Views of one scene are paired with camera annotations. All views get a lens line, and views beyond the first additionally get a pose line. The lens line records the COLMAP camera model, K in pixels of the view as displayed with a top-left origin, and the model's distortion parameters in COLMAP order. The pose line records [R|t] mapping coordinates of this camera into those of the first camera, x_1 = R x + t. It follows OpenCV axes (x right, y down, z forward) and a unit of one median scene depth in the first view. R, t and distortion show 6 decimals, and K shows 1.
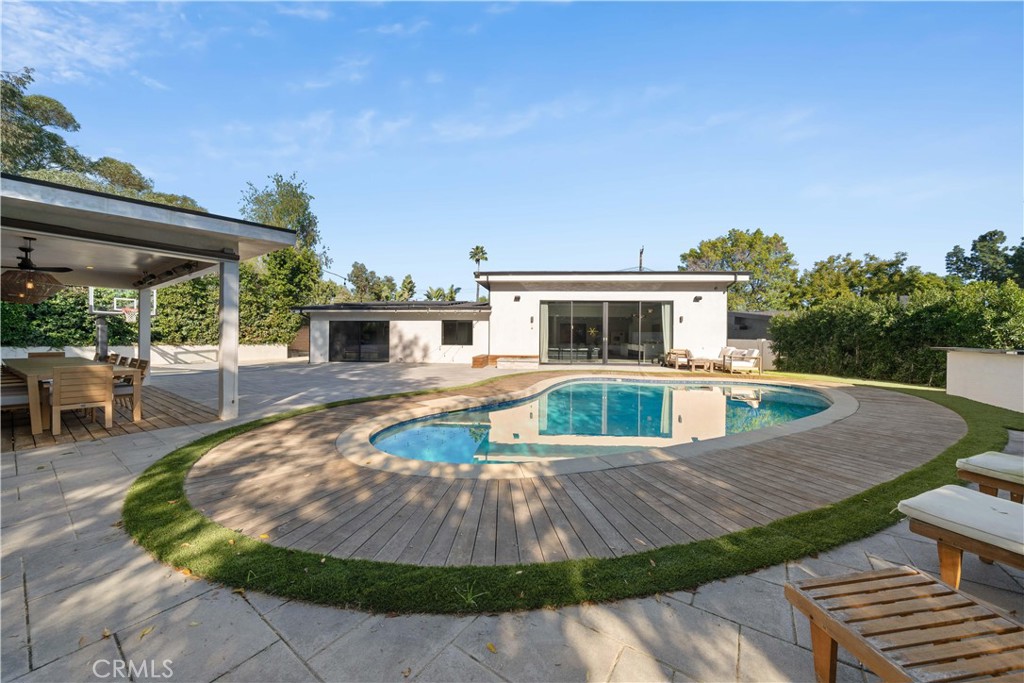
lens RADIAL K [[351.9, 0, 518.0], [0, 351.9, 339.0], [0, 0, 1]] dist [-0.001373, 0.000150]
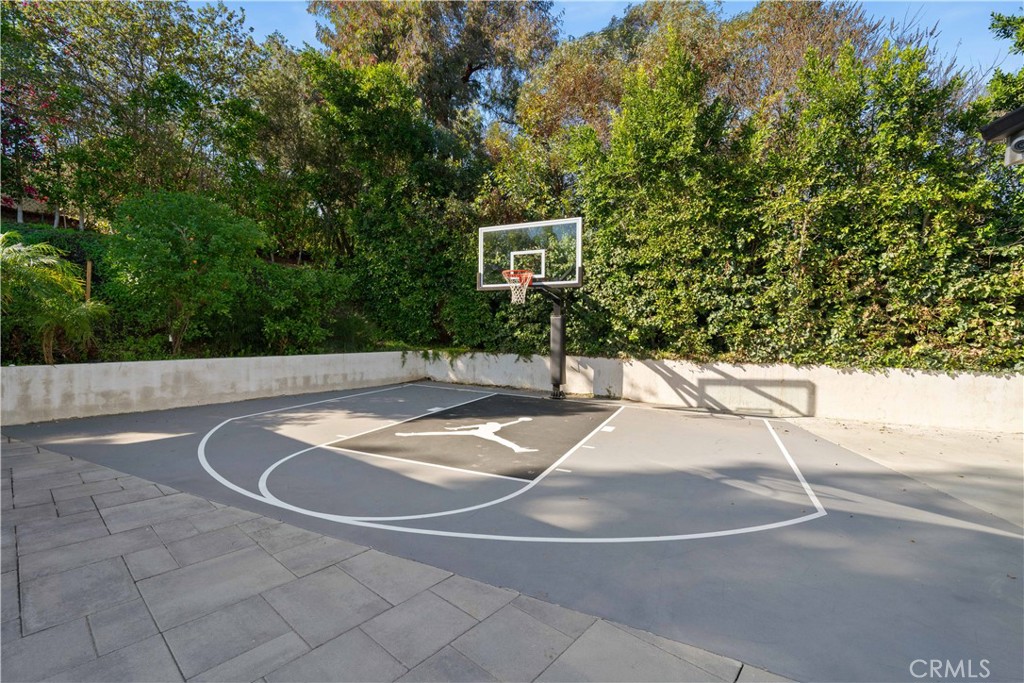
lens RADIAL K [[436.5, 0, 516.8], [0, 436.5, 345.7], [0, 0, 1]] dist [-0.002295, -0.000449]
pose [[-0.101733, 0.021154, -0.994587, -0.462594], [-0.013405, 0.999654, 0.022633, -0.007945], [0.994721, 0.015635, -0.101414, 0.838299]]
